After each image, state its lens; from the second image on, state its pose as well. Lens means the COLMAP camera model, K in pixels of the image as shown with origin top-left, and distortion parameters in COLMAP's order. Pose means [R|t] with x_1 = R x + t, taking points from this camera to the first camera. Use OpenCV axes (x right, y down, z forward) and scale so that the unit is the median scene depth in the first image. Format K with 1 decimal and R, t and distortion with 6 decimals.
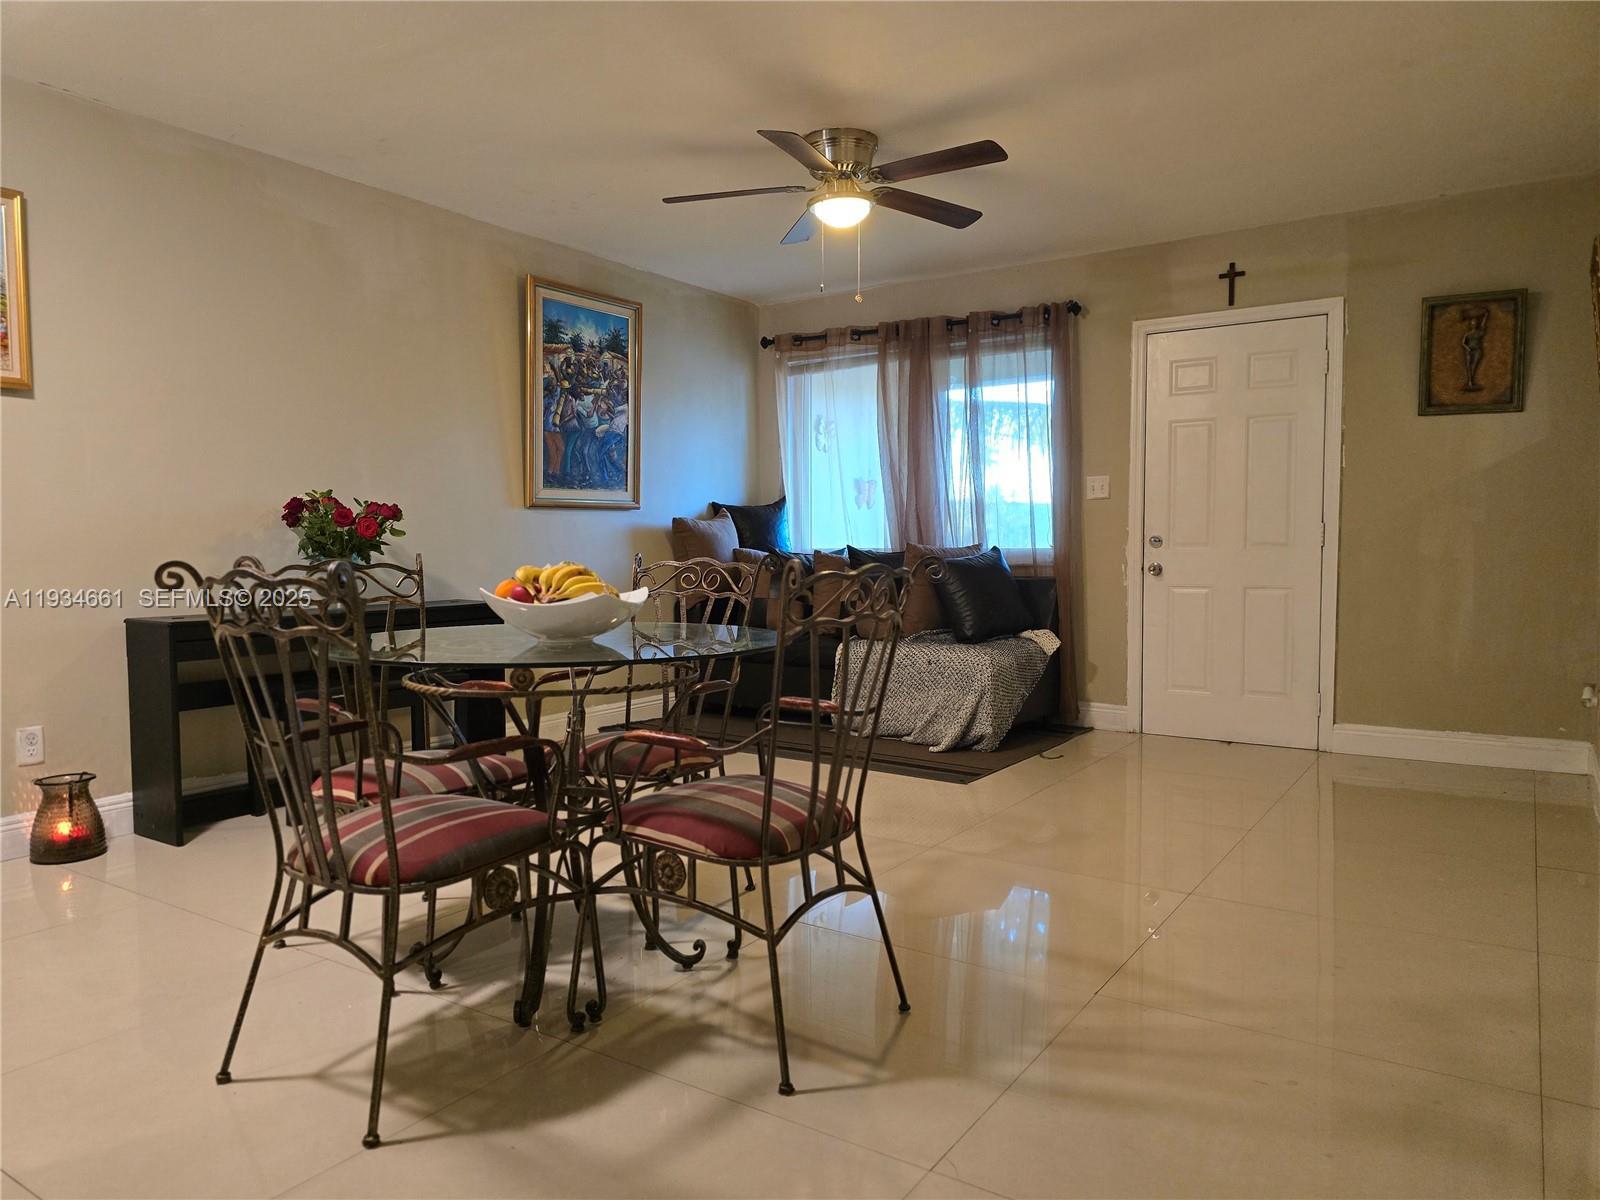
lens RADIAL K [[1084.5, 0, 808.4], [0, 1084.5, 604.4], [0, 0, 1]] dist [0.009741, -0.011385]
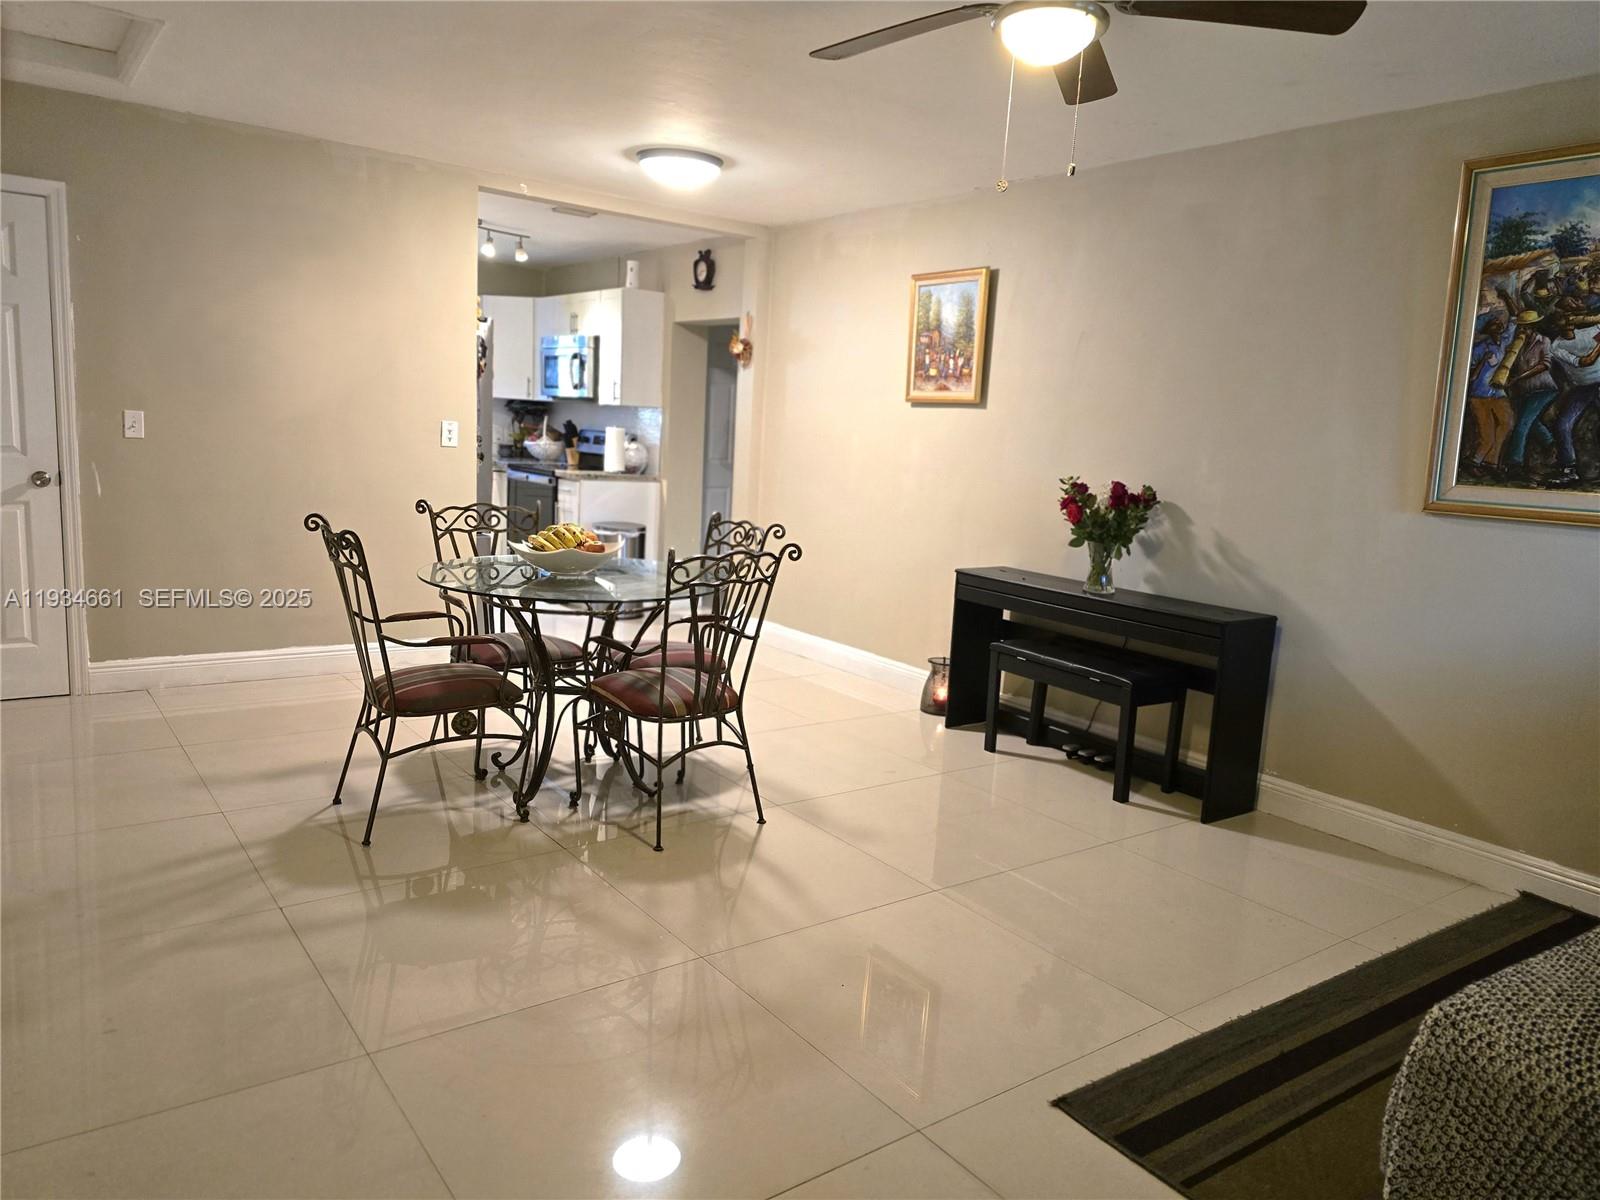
lens RADIAL K [[1084.5, 0, 802.1], [0, 1084.5, 587.8], [0, 0, 1]] dist [0.009741, -0.011385]
pose [[-0.360851, 0.124757, -0.924241, 0.514664], [-0.093874, 0.981121, 0.169085, -0.119506], [0.927887, 0.147776, -0.342327, 0.861850]]
